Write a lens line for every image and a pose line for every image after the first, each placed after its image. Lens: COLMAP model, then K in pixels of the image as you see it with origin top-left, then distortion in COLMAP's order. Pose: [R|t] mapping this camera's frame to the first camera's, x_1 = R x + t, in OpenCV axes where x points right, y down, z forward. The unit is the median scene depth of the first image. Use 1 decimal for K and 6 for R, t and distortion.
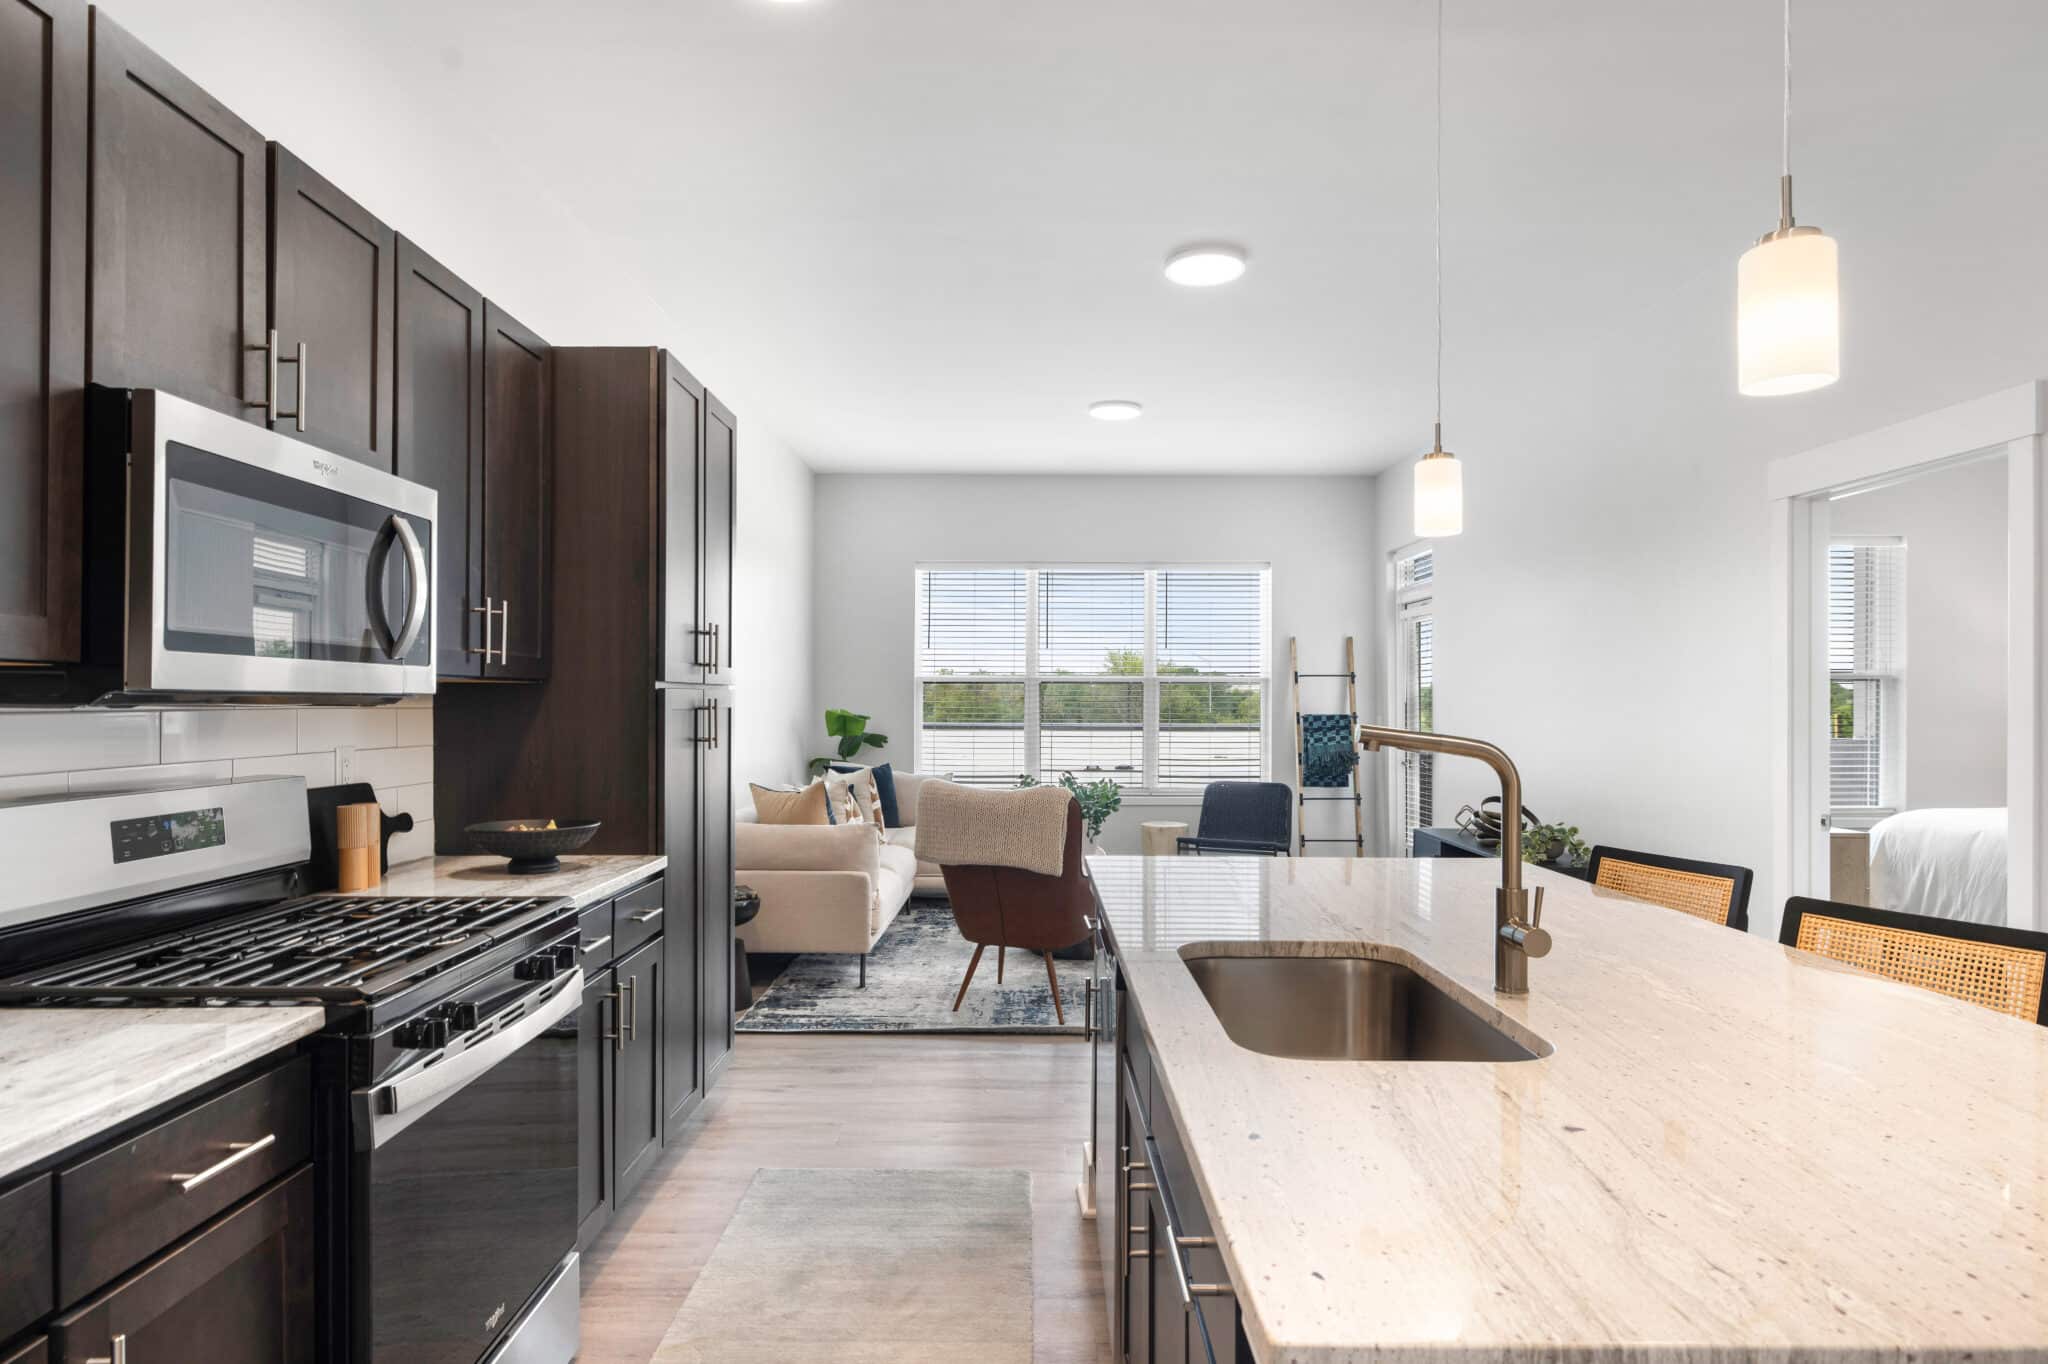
lens RADIAL K [[1158.6, 0, 1024.0], [0, 1158.6, 682.0], [0, 0, 1]] dist [0.000416, -0.000886]
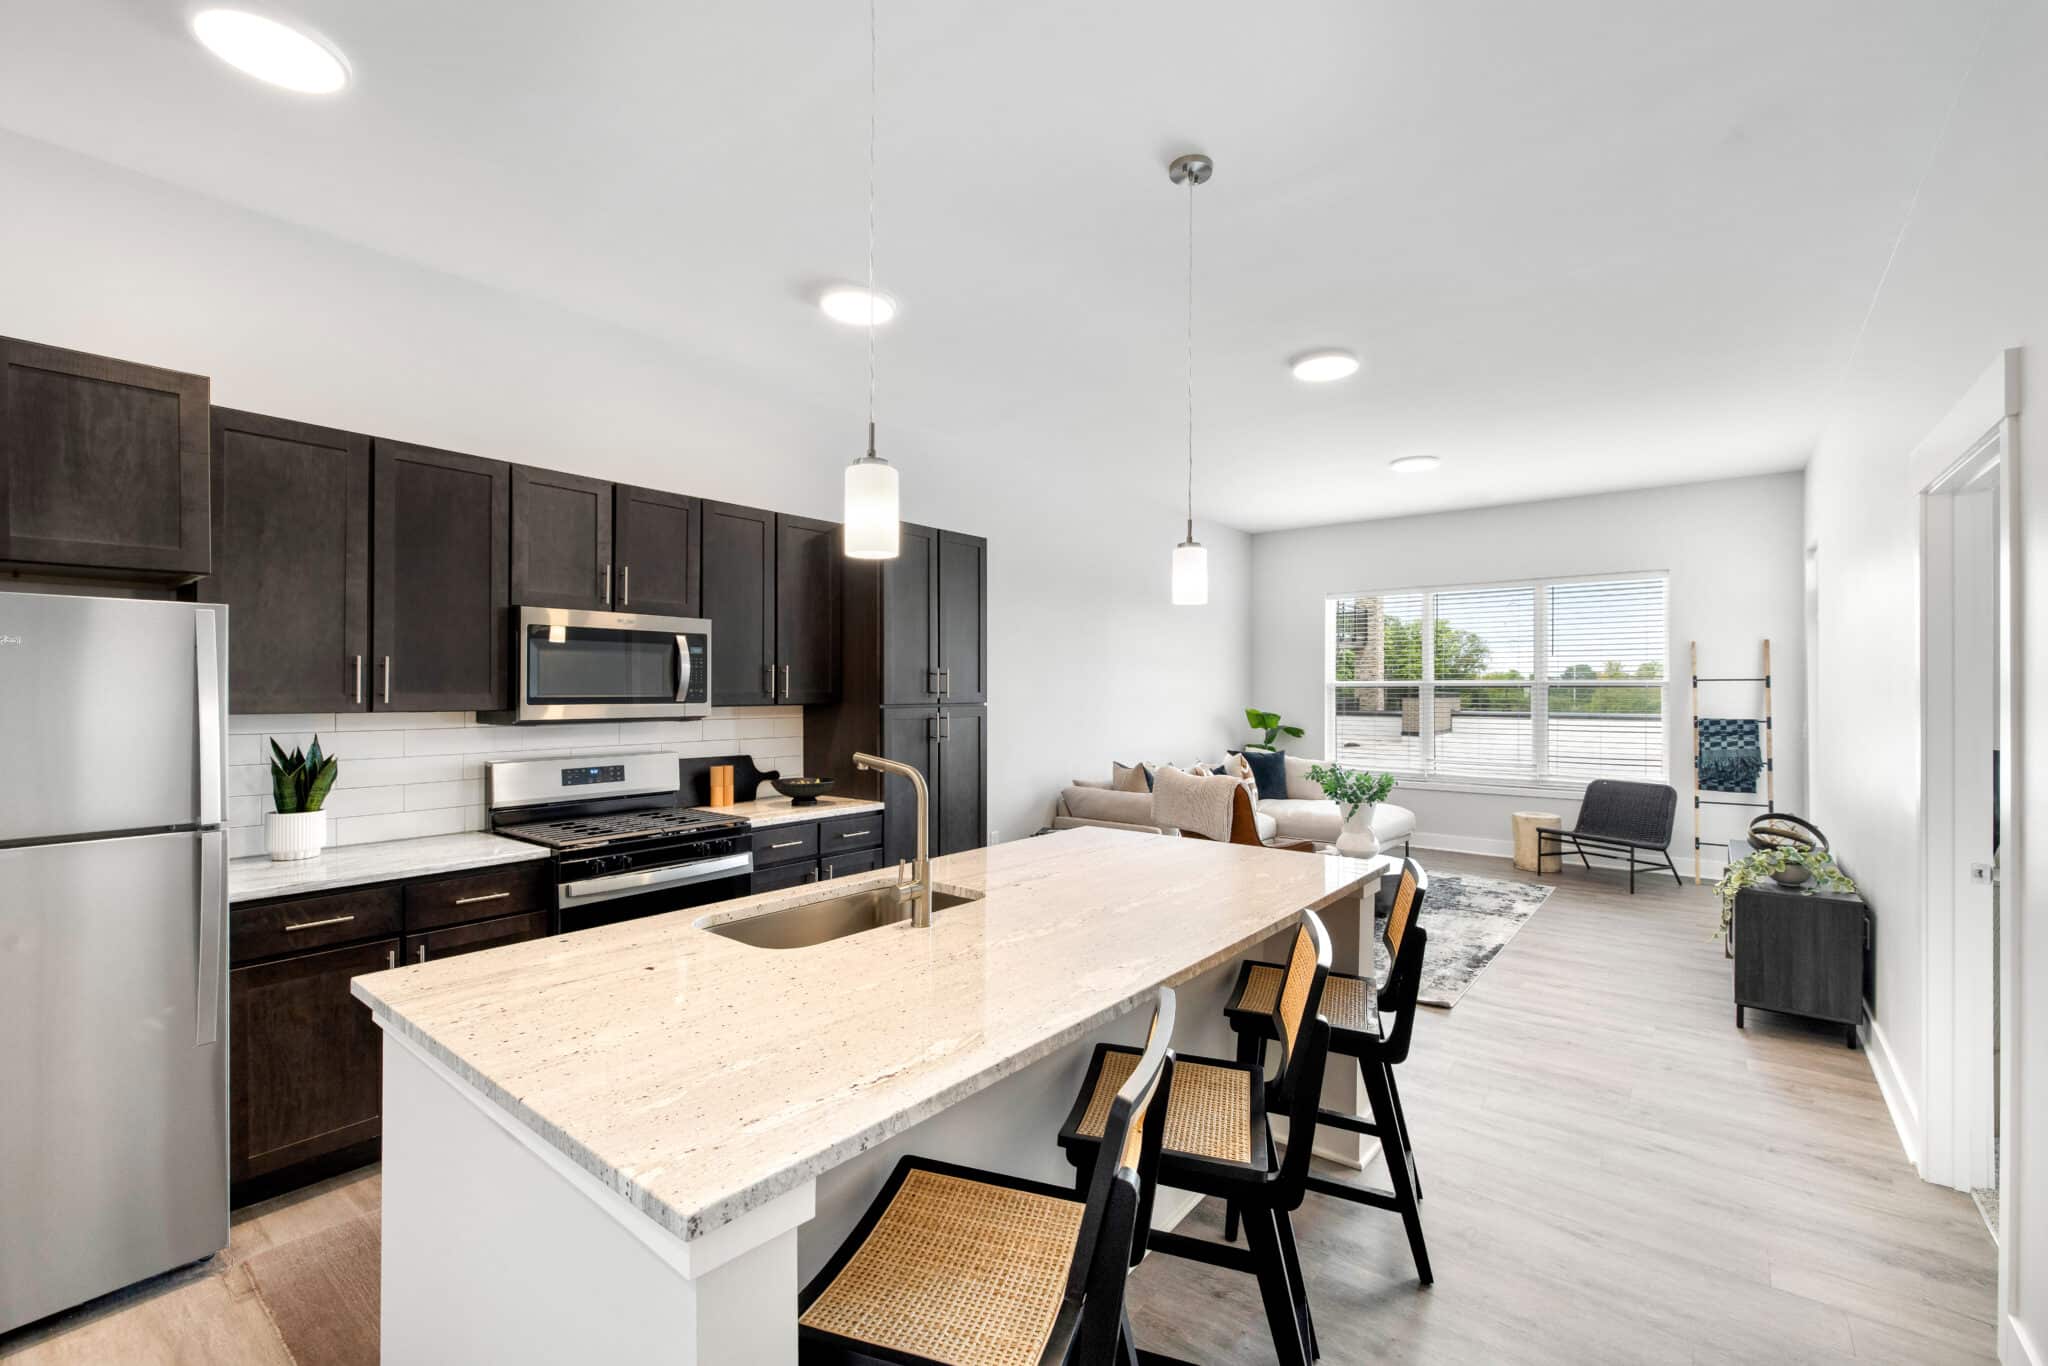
lens RADIAL K [[874.3, 0, 1024.0], [0, 874.3, 683.0], [0, 0, 1]] dist [0.000219, -0.000162]
pose [[0.779250, -0.007100, -0.626673, 0.270449], [0.012353, 0.999916, 0.004032, -0.014166], [0.626591, -0.010884, 0.779272, 0.033761]]
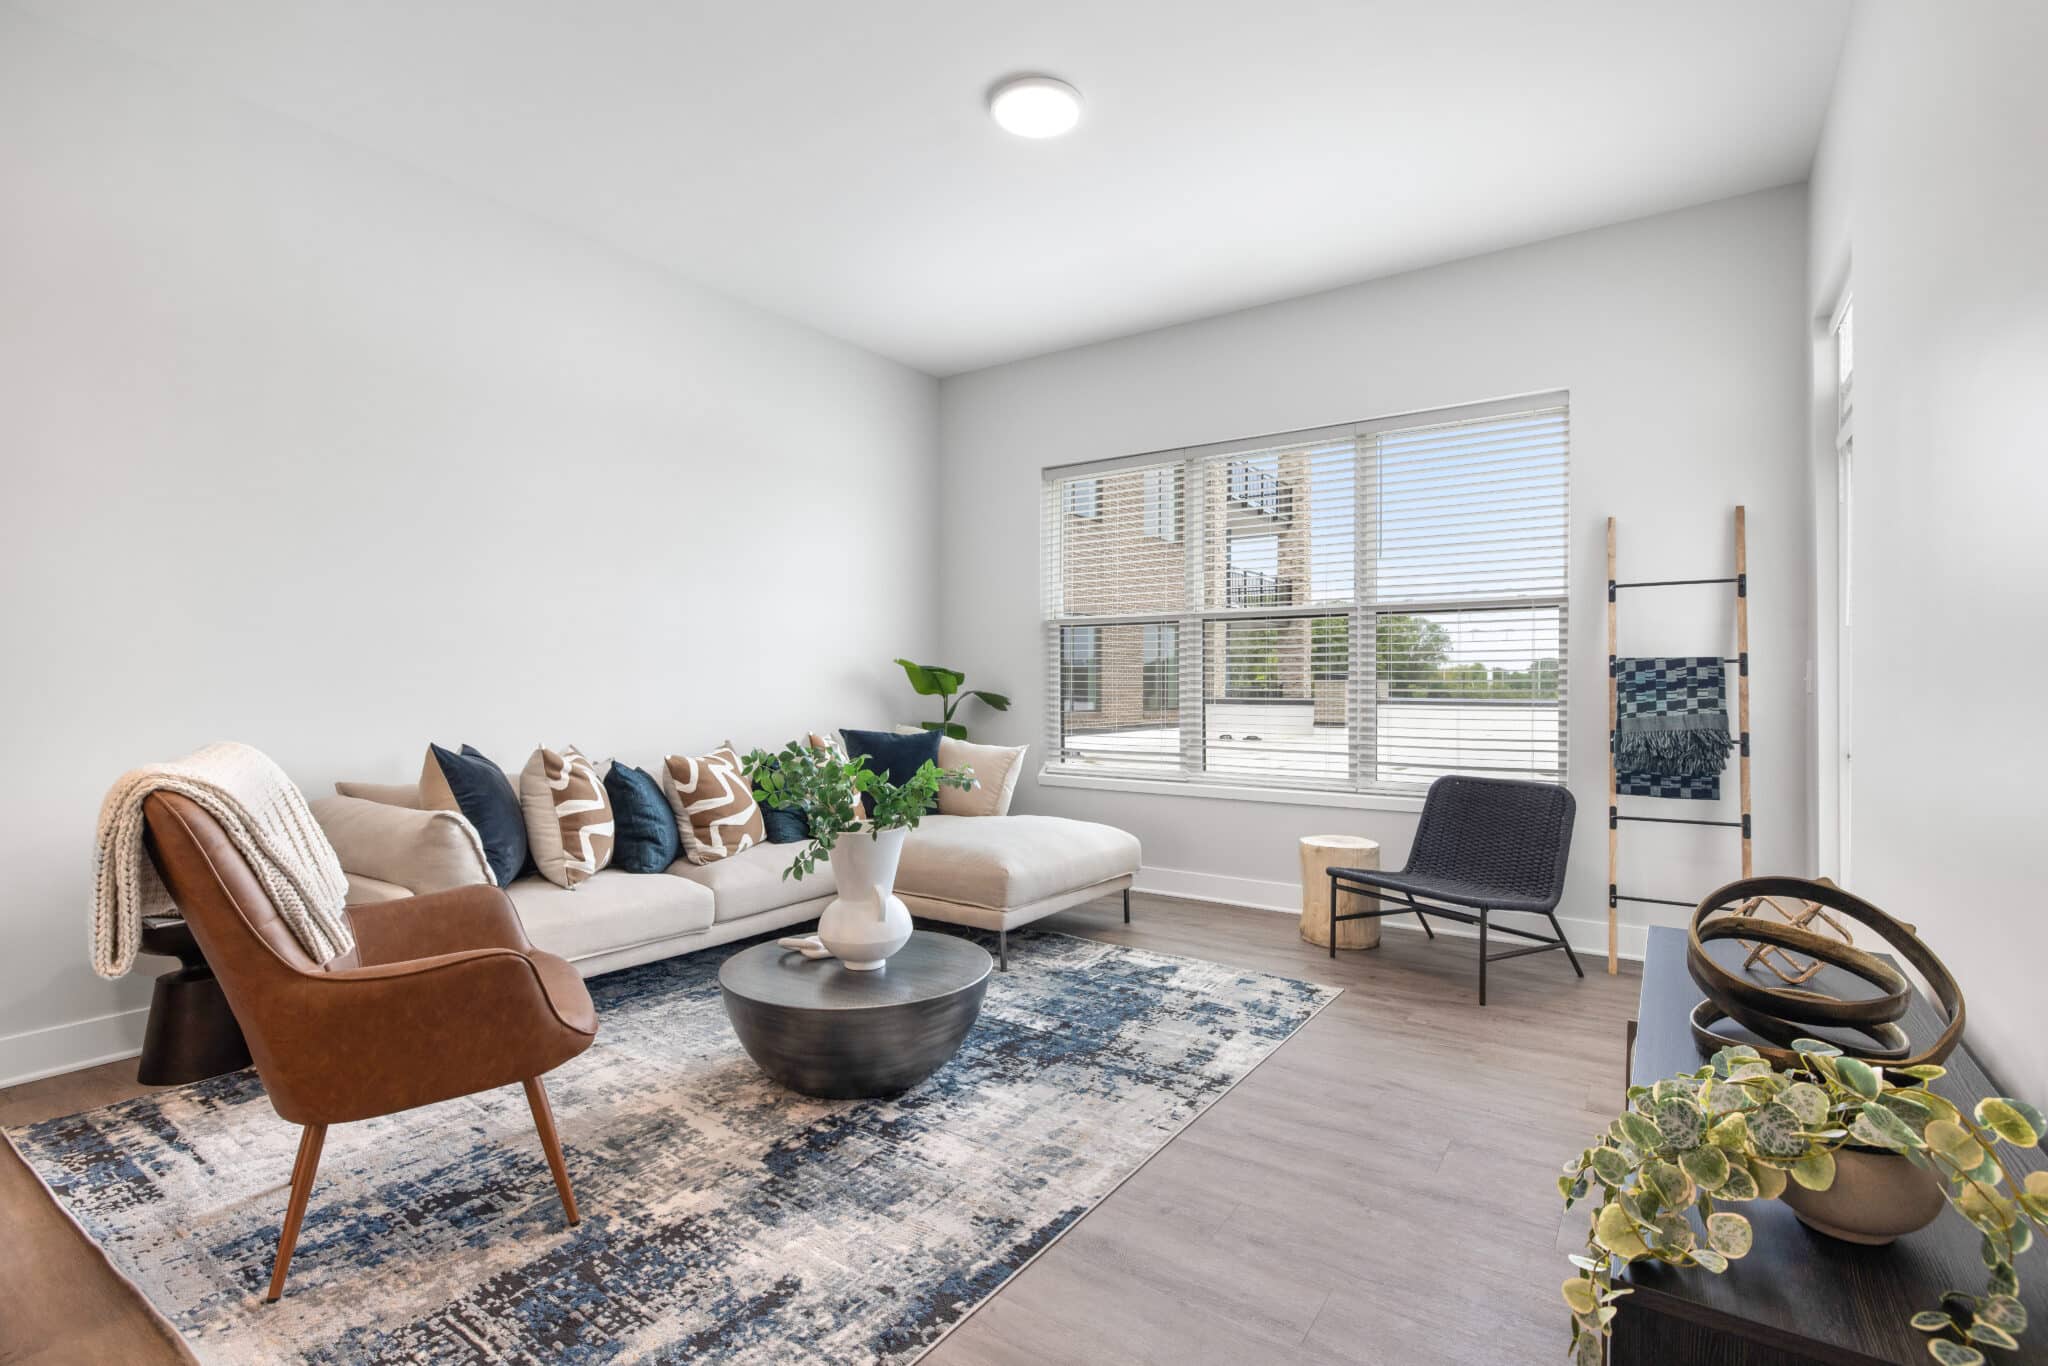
lens RADIAL K [[976.9, 0, 1024.0], [0, 976.9, 683.0], [0, 0, 1]] dist [0.001347, 0.000257]
pose [[0.824565, -0.001683, -0.565765, 0.280616], [0.009941, 0.999884, 0.011514, 0.032553], [0.565680, -0.015118, 0.824486, 0.492790]]
